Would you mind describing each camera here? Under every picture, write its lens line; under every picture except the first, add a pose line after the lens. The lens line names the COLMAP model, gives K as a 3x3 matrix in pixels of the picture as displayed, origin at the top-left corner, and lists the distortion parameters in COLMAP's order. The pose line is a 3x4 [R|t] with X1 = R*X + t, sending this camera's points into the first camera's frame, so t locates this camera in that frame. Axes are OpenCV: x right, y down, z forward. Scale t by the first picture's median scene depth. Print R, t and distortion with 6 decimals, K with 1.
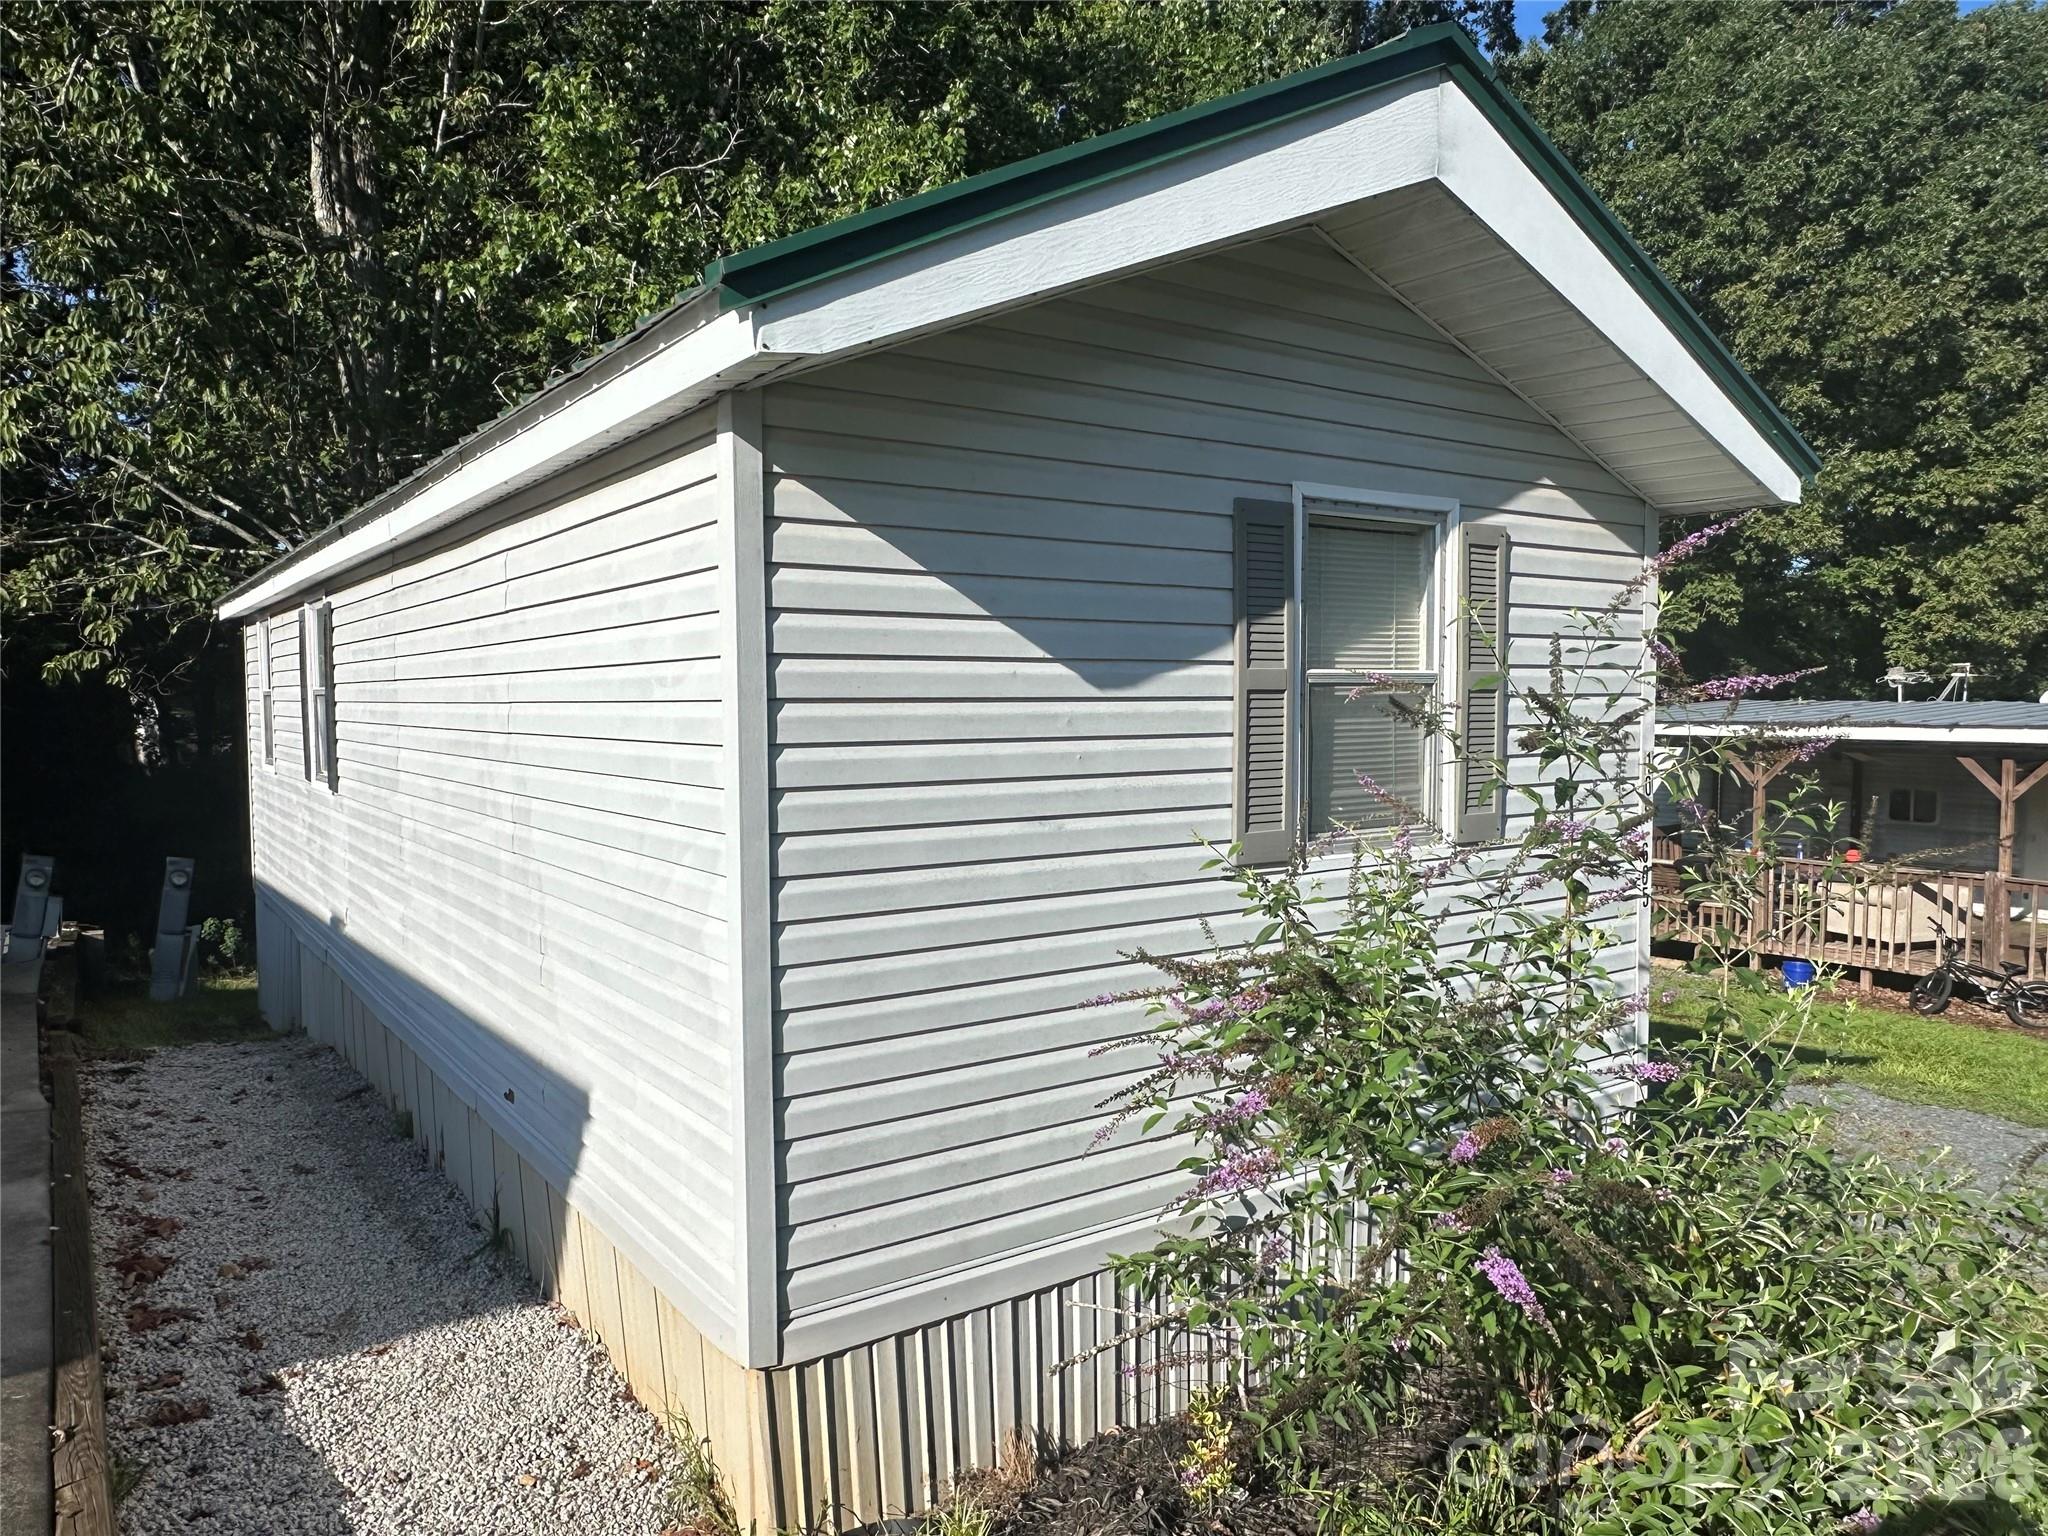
lens RADIAL K [[1399.3, 0, 1024.0], [0, 1399.3, 768.0], [0, 0, 1]] dist [-0.003707, -0.001193]
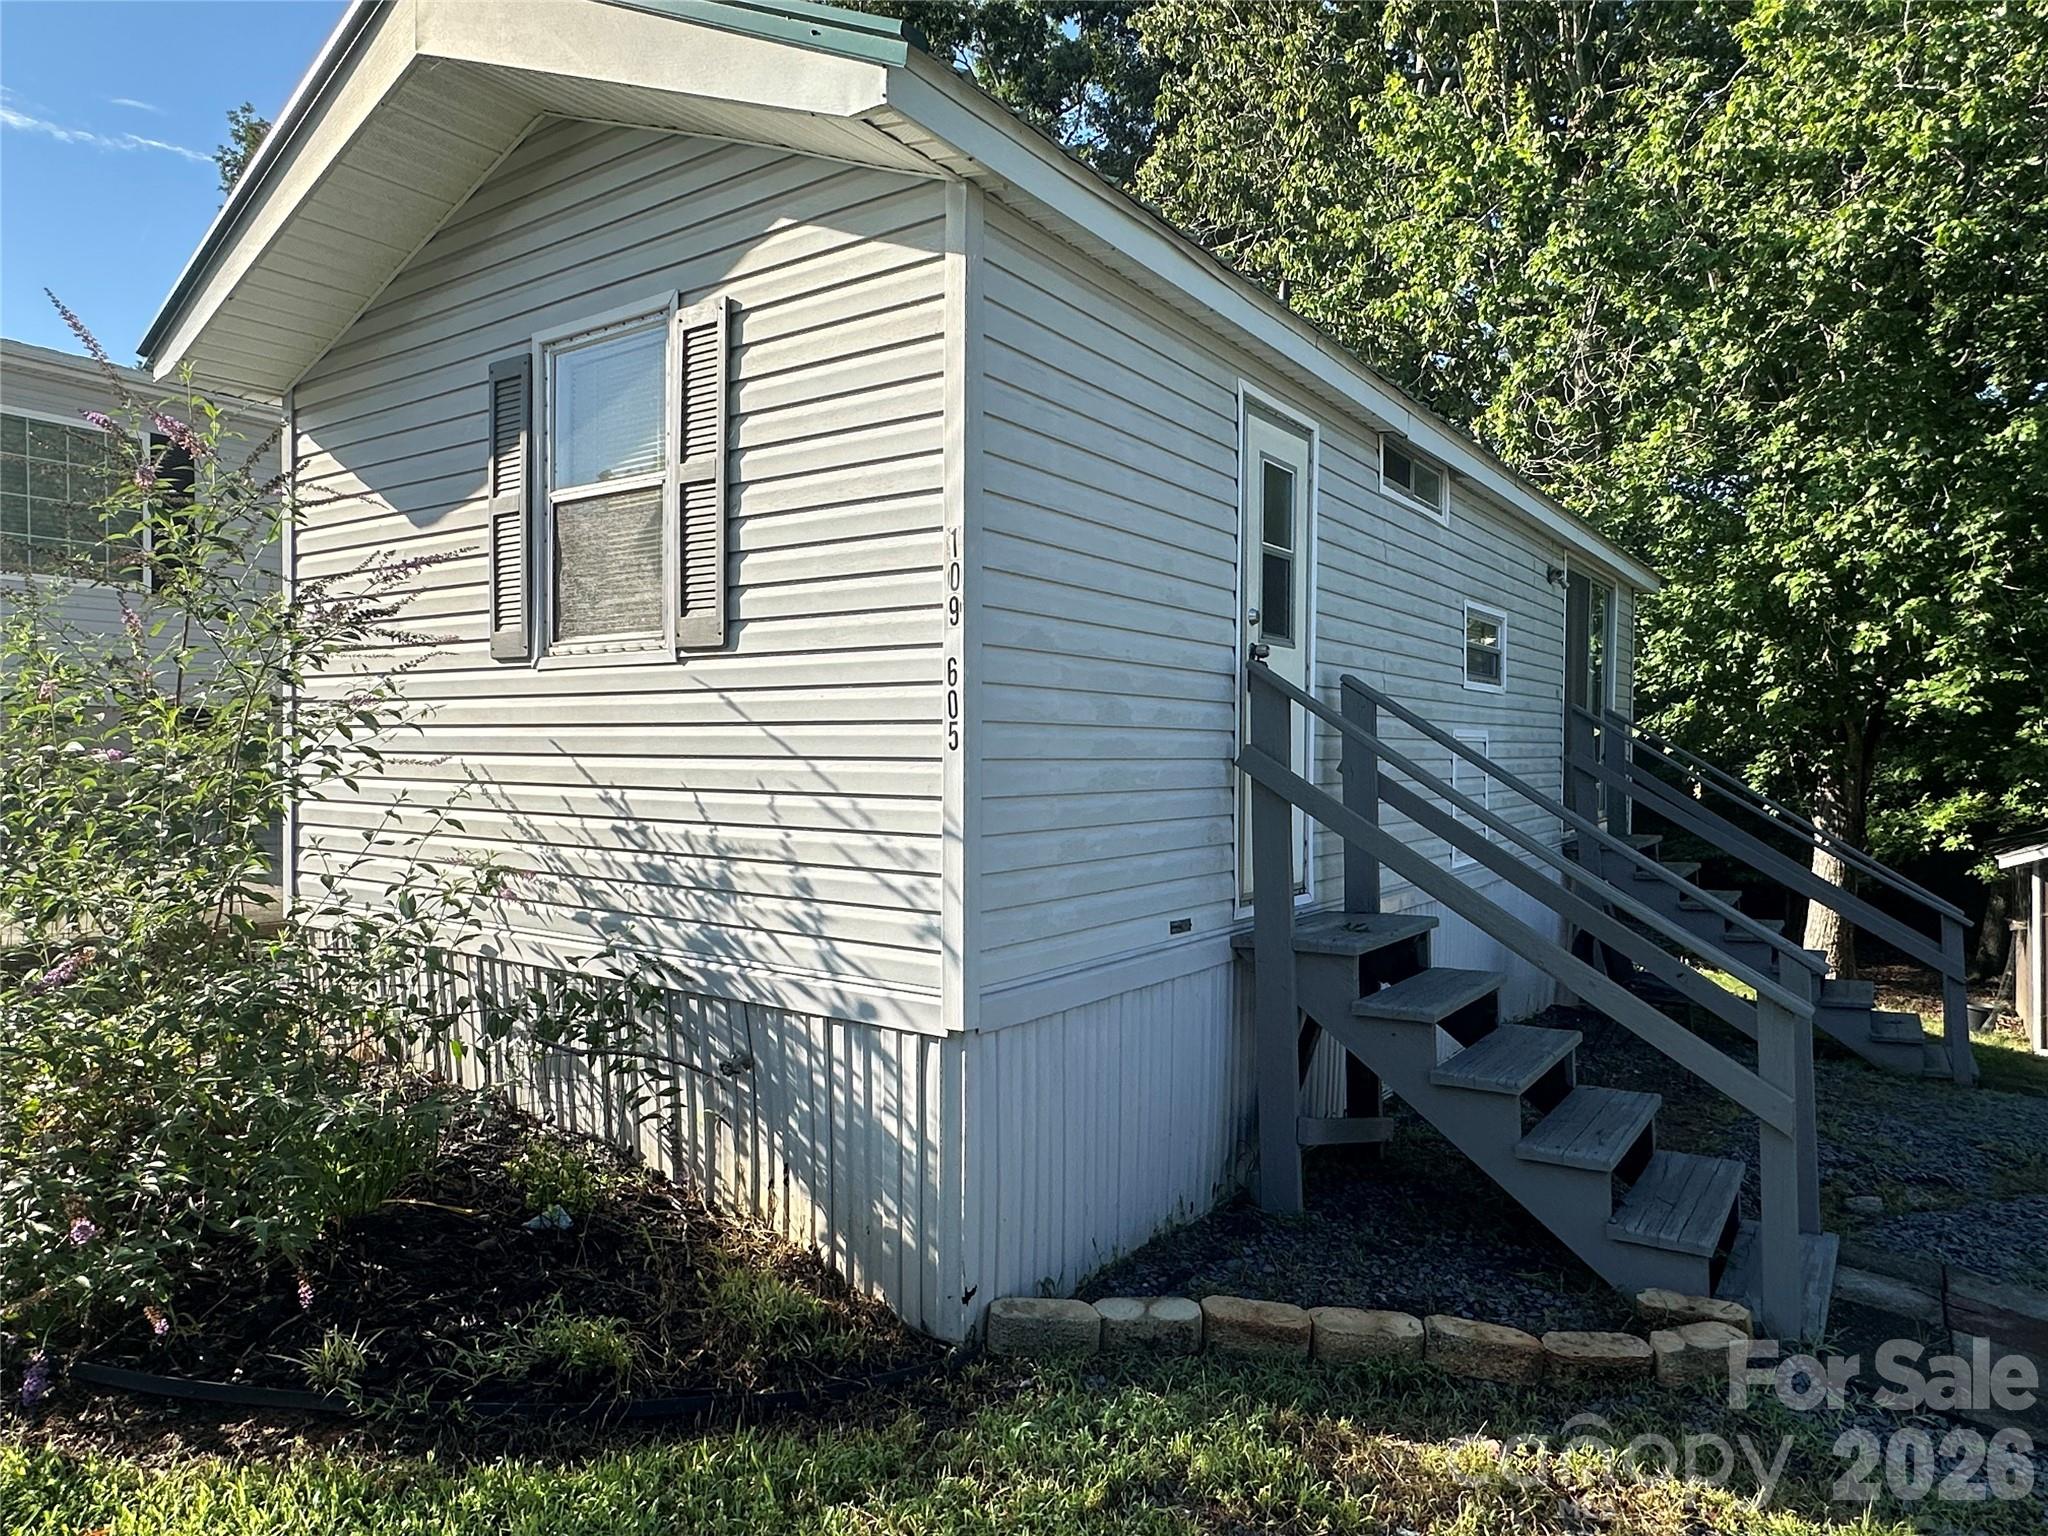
lens RADIAL K [[1253.1, 0, 1024.0], [0, 1253.1, 768.0], [0, 0, 1]] dist [-0.011865, -0.003027]
pose [[0.339356, 0.026954, -0.940272, 1.366418], [-0.062460, 0.998029, 0.006067, 0.129817], [0.938582, 0.056670, 0.340371, 1.080244]]
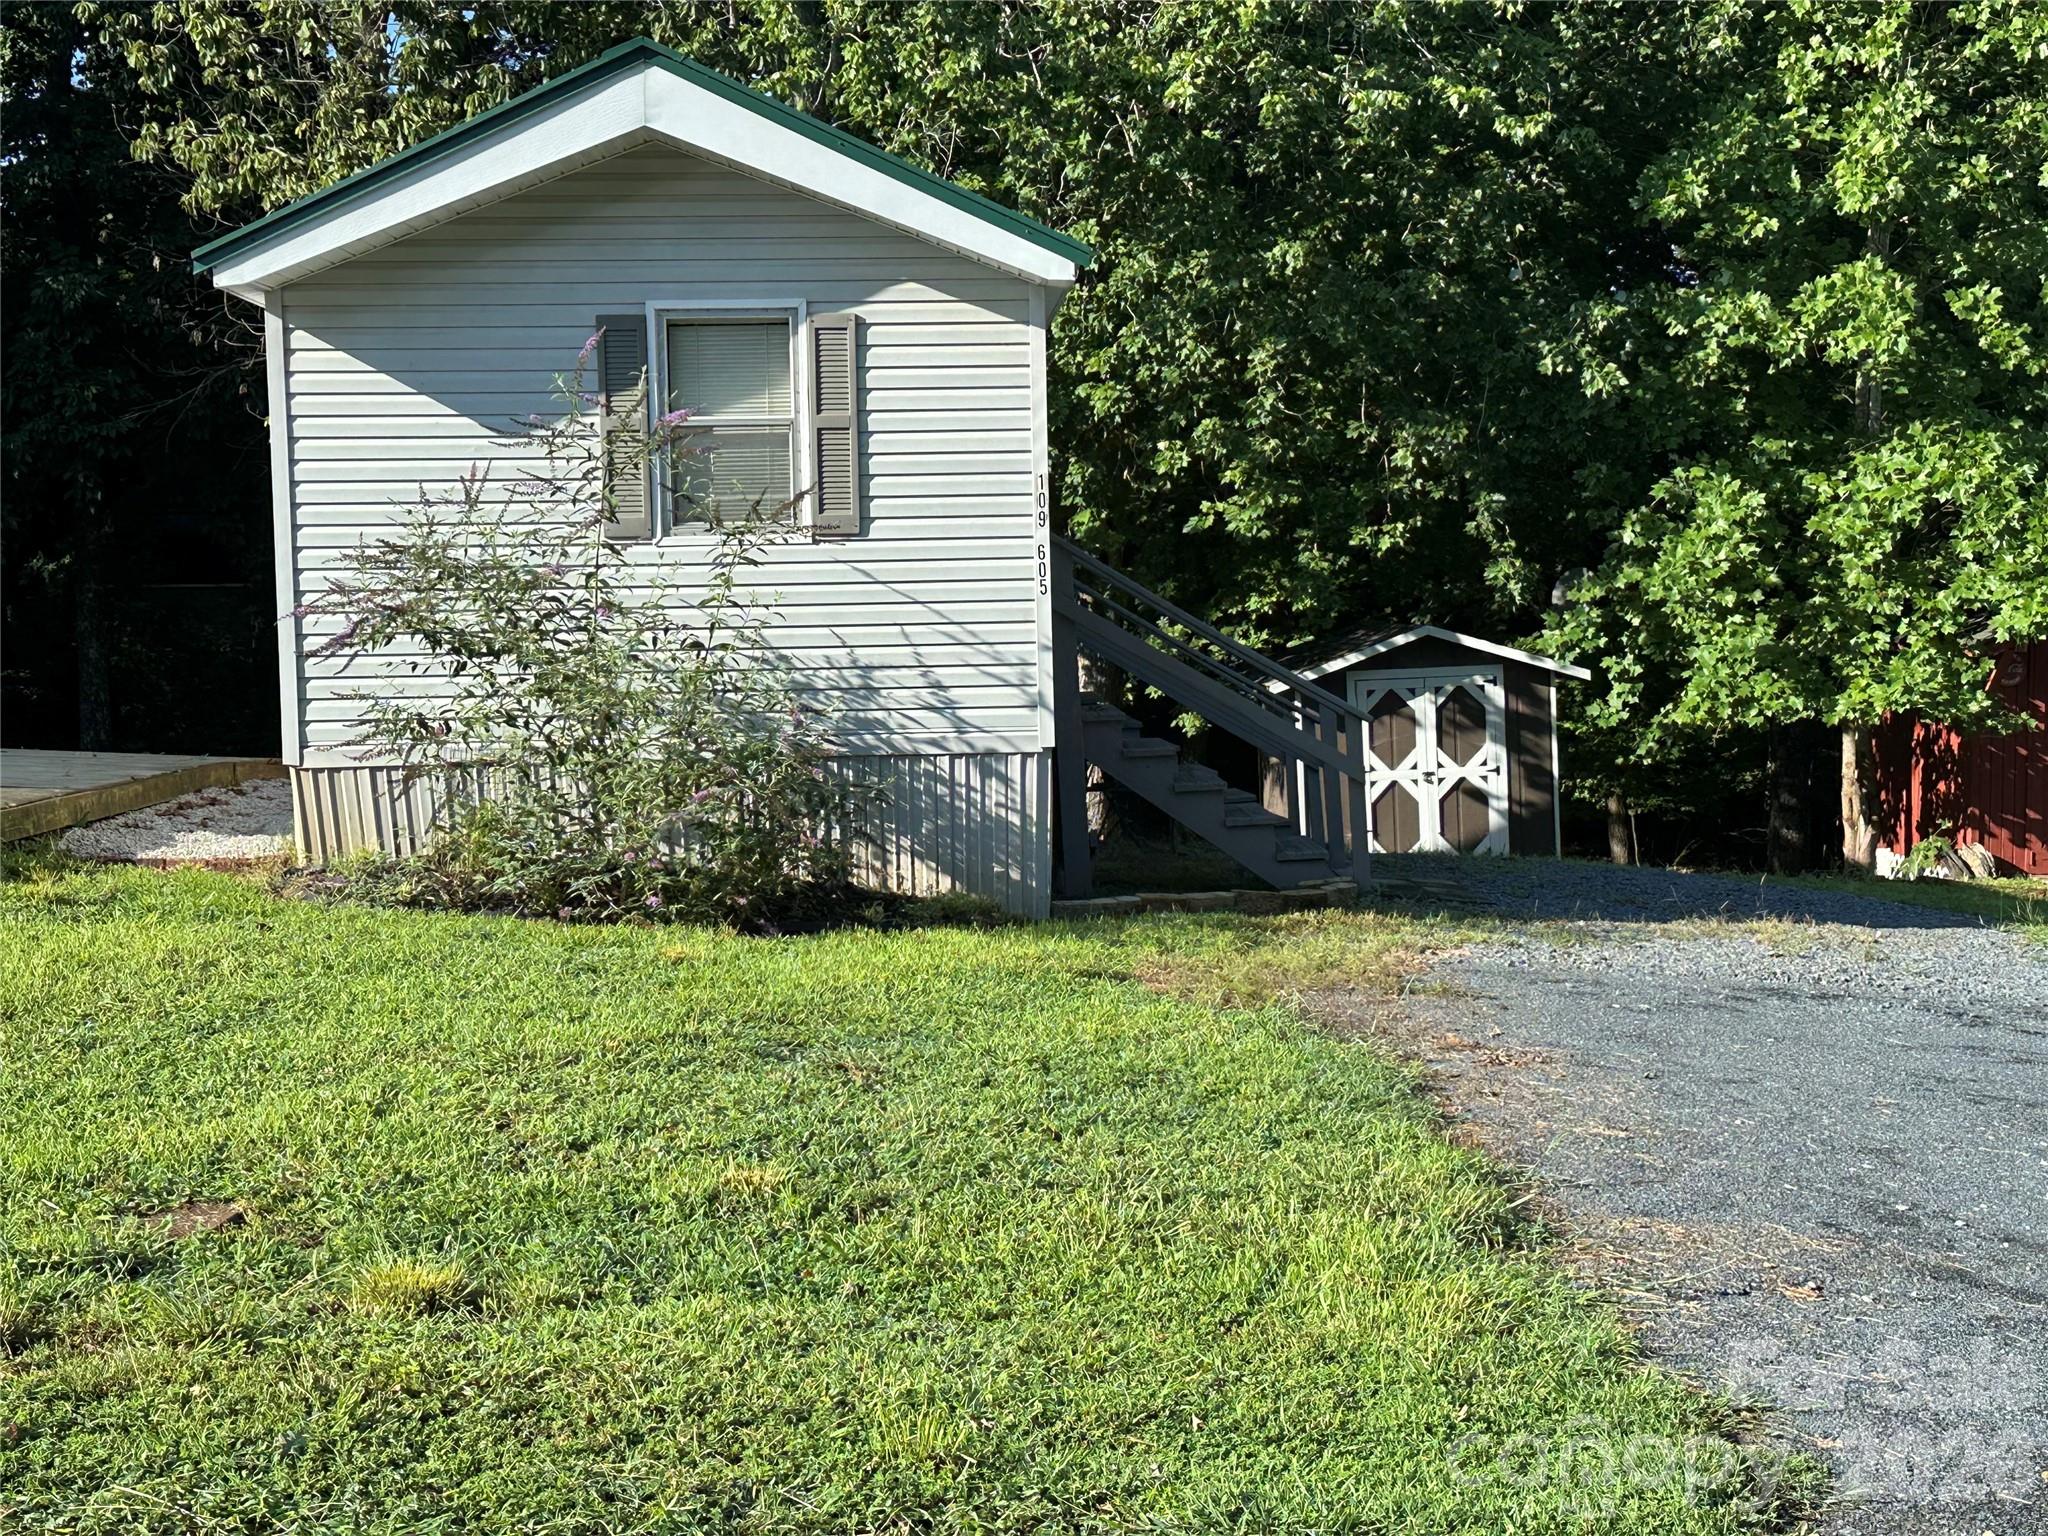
lens RADIAL K [[2874.2, 0, 1024.0], [0, 2874.2, 768.0], [0, 0, 1]] dist [0.020857, 0.050390]
pose [[0.849027, 0.031462, -0.527412, 2.389465], [-0.019939, 0.999422, 0.027521, 0.239175], [0.527973, -0.012851, 0.849164, -1.633822]]
